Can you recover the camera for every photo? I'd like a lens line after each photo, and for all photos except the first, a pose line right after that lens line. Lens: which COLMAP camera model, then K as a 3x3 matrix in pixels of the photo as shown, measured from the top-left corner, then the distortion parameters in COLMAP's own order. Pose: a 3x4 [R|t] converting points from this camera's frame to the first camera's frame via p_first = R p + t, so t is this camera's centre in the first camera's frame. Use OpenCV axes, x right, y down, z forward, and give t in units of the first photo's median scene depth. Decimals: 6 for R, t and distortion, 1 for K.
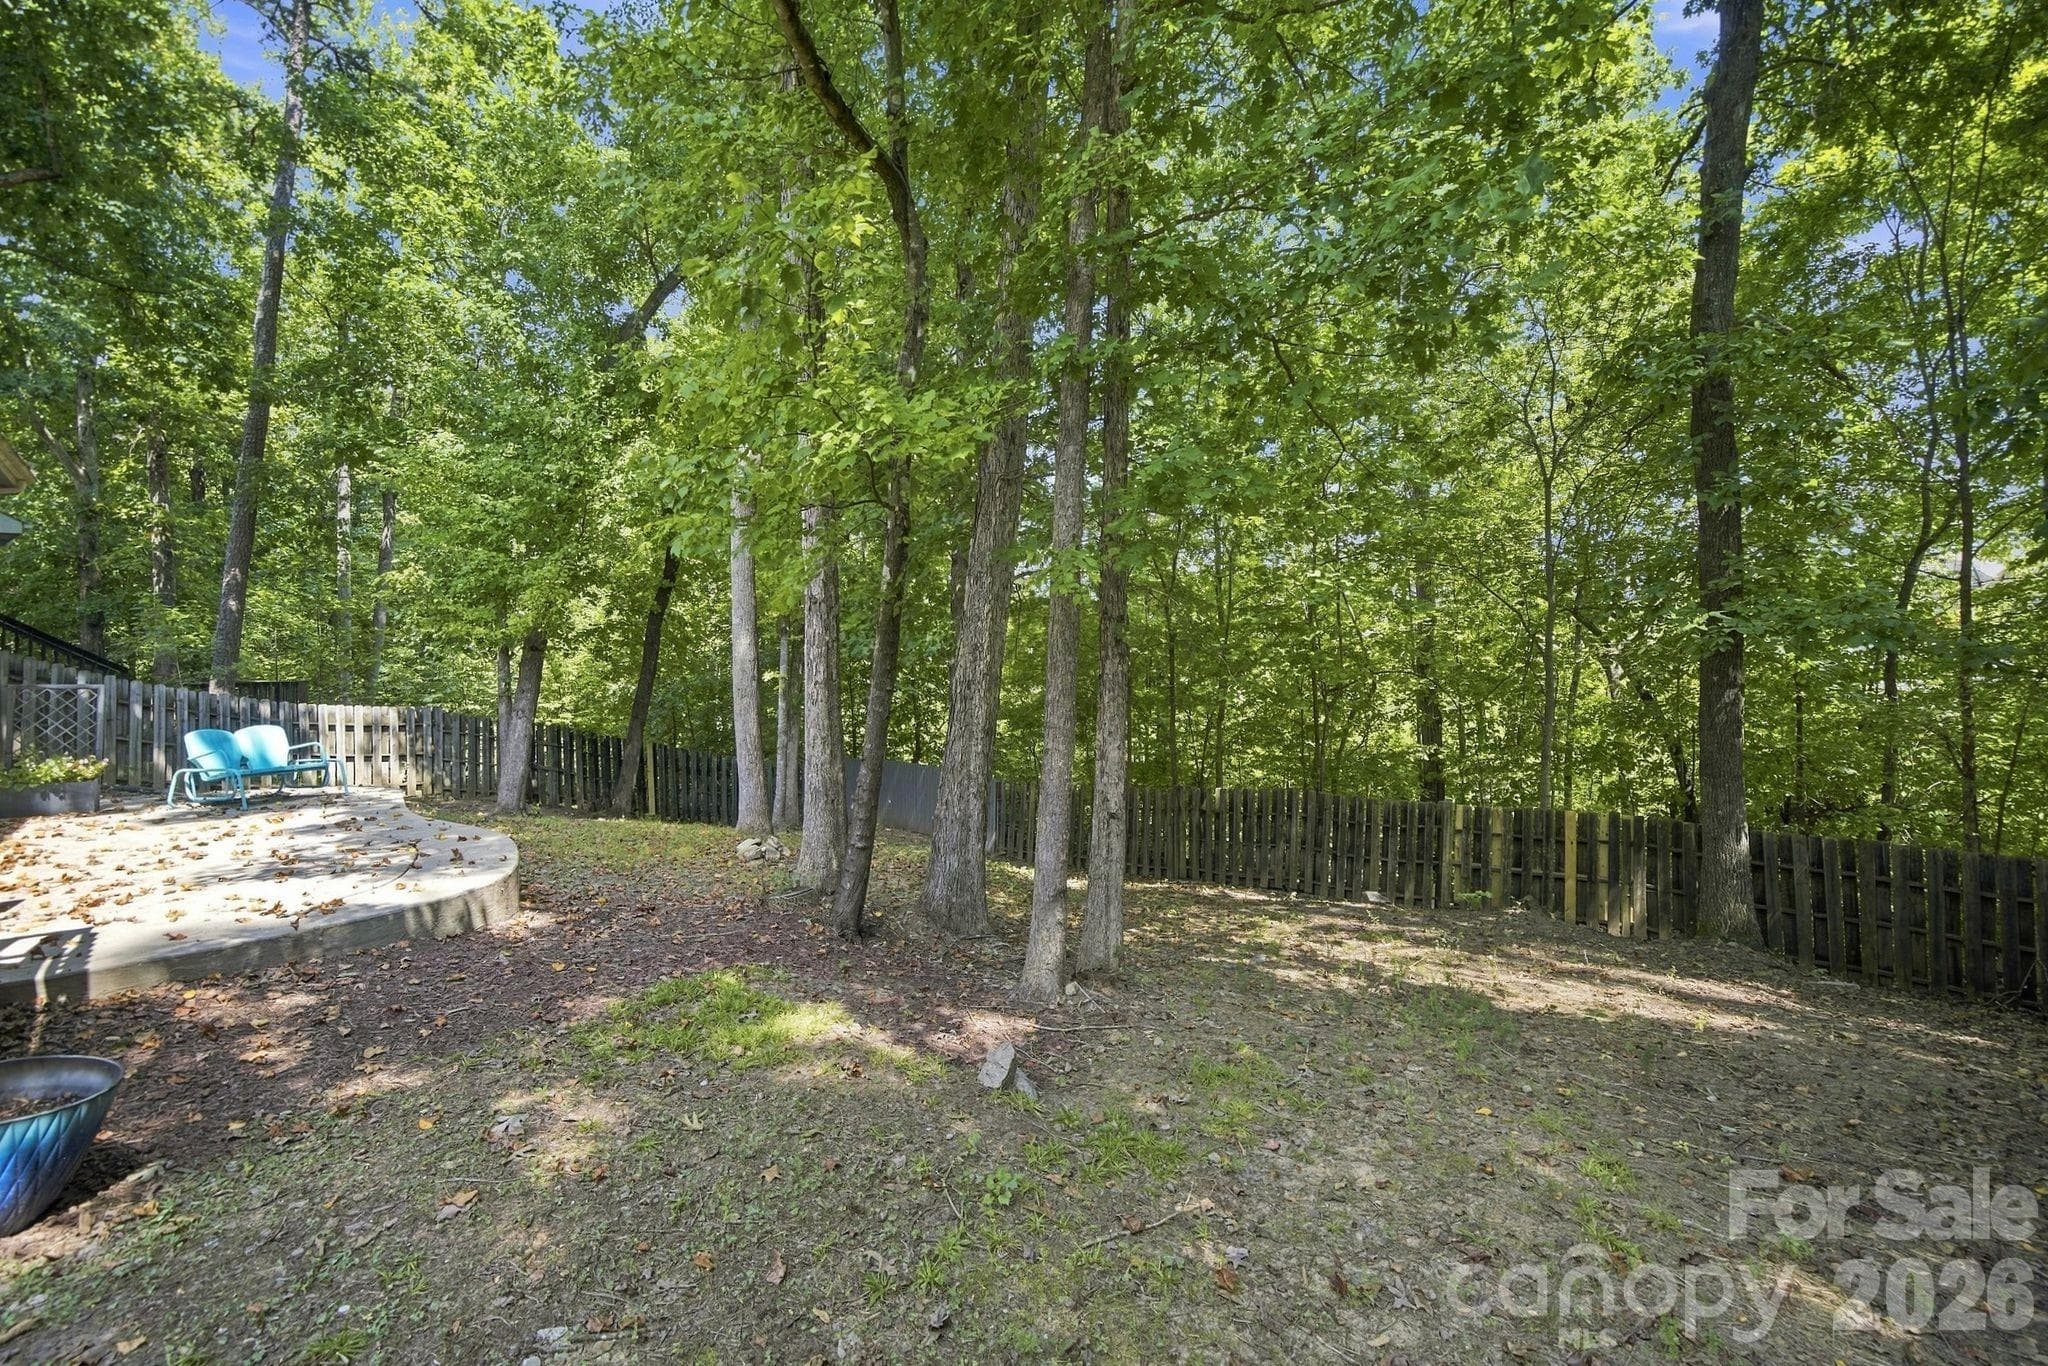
lens RADIAL K [[827.4, 0, 1032.6], [0, 827.4, 672.7], [0, 0, 1]] dist [-0.001894, 0.000200]
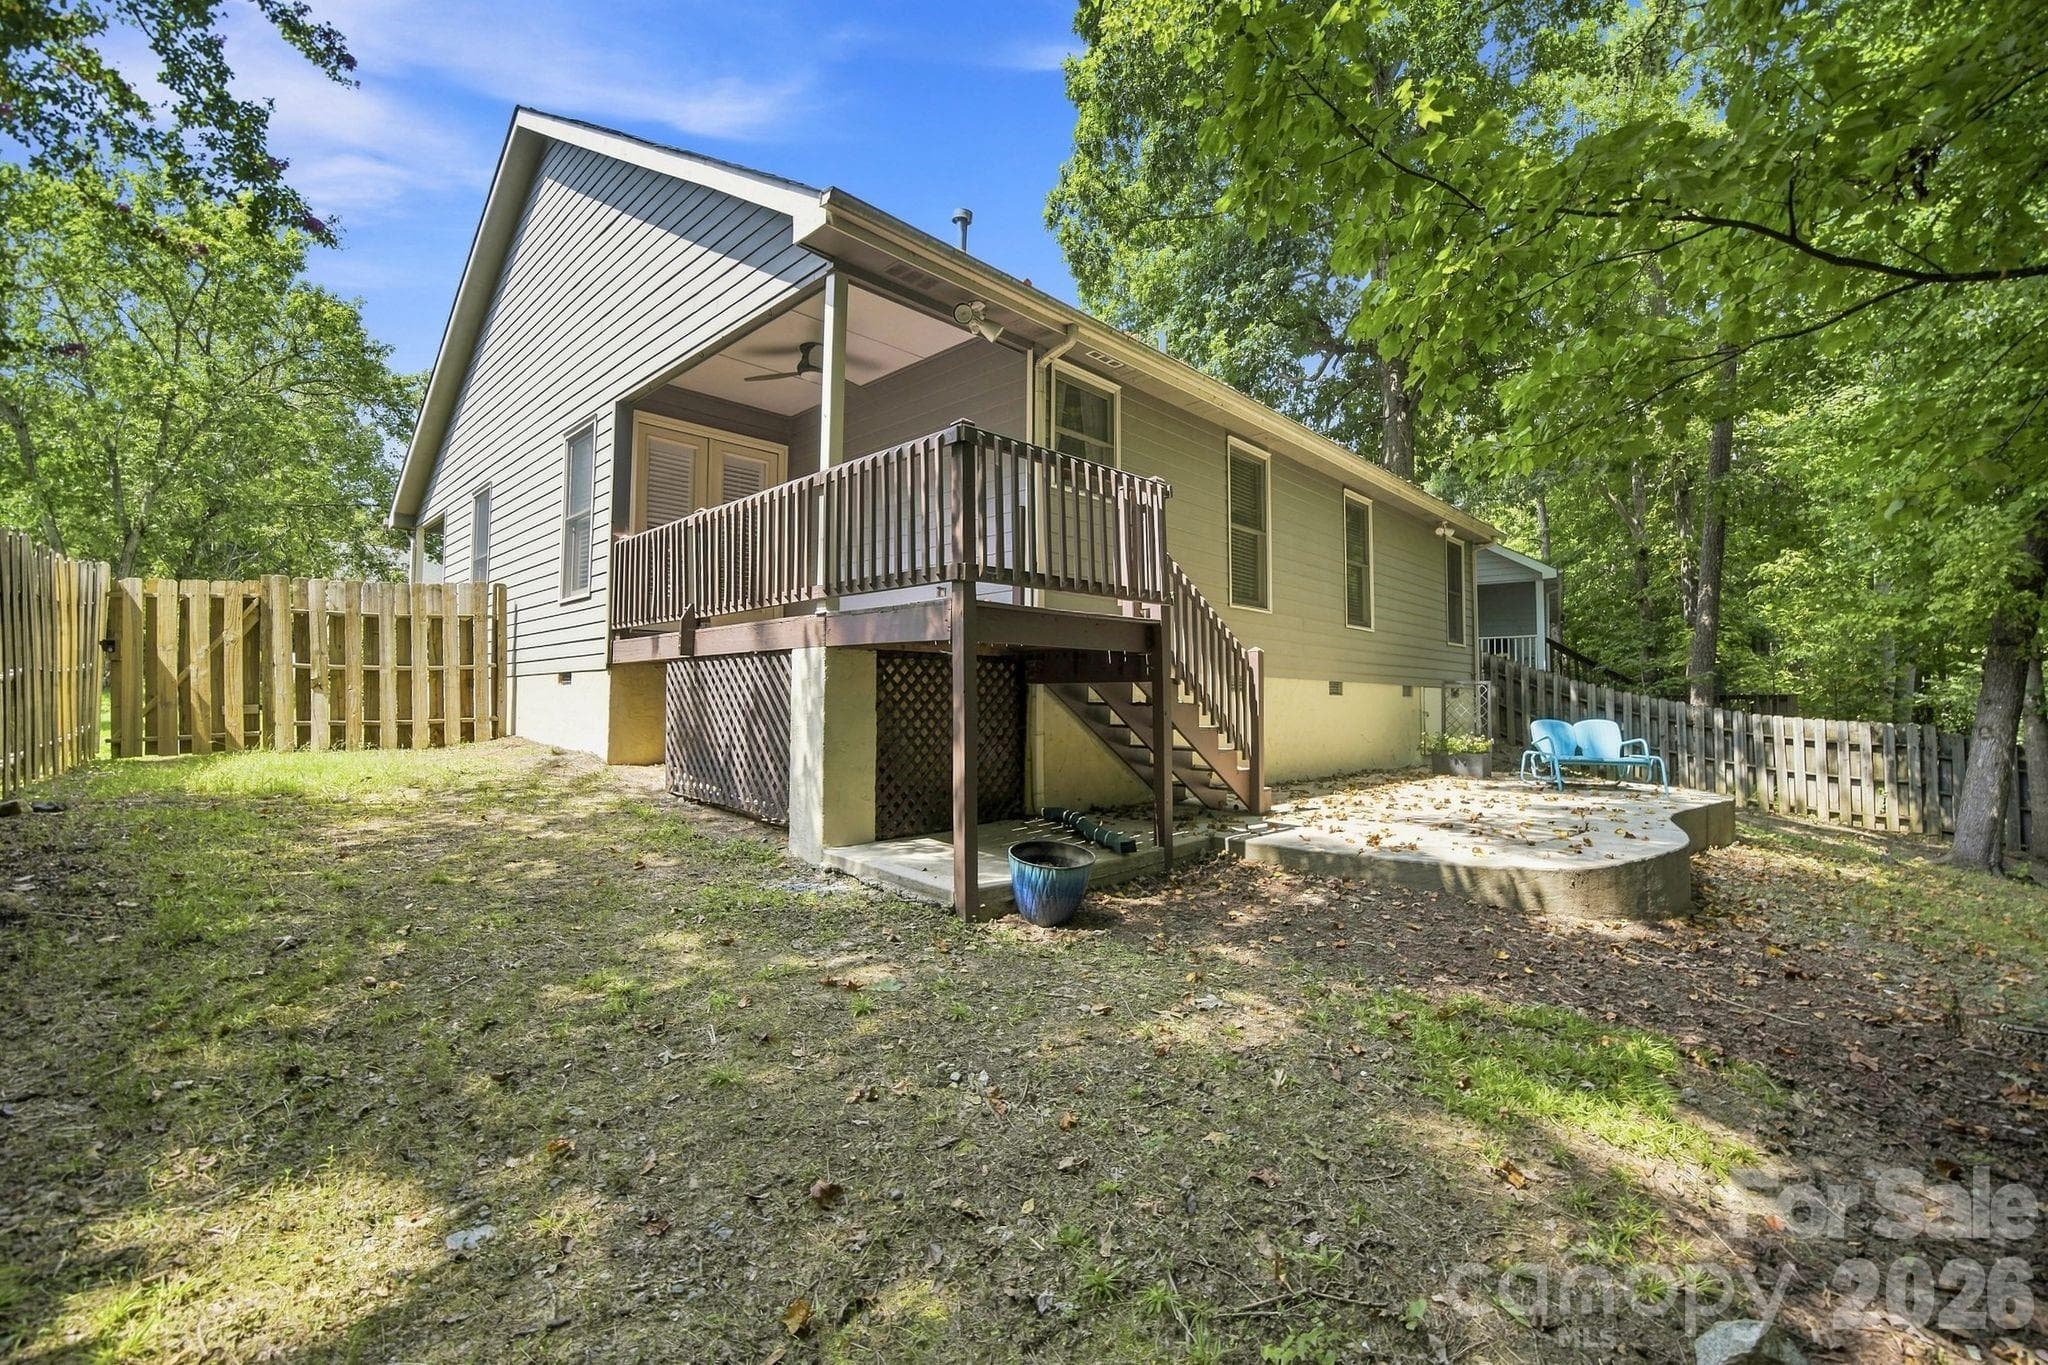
lens RADIAL K [[827.4, 0, 1006.2], [0, 827.4, 689.2], [0, 0, 1]] dist [-0.001894, 0.000200]
pose [[0.014592, 0.003380, -0.999888, 0.076145], [-0.011107, 0.999933, 0.003218, 0.013887], [0.999832, 0.011059, 0.014629, 0.096939]]
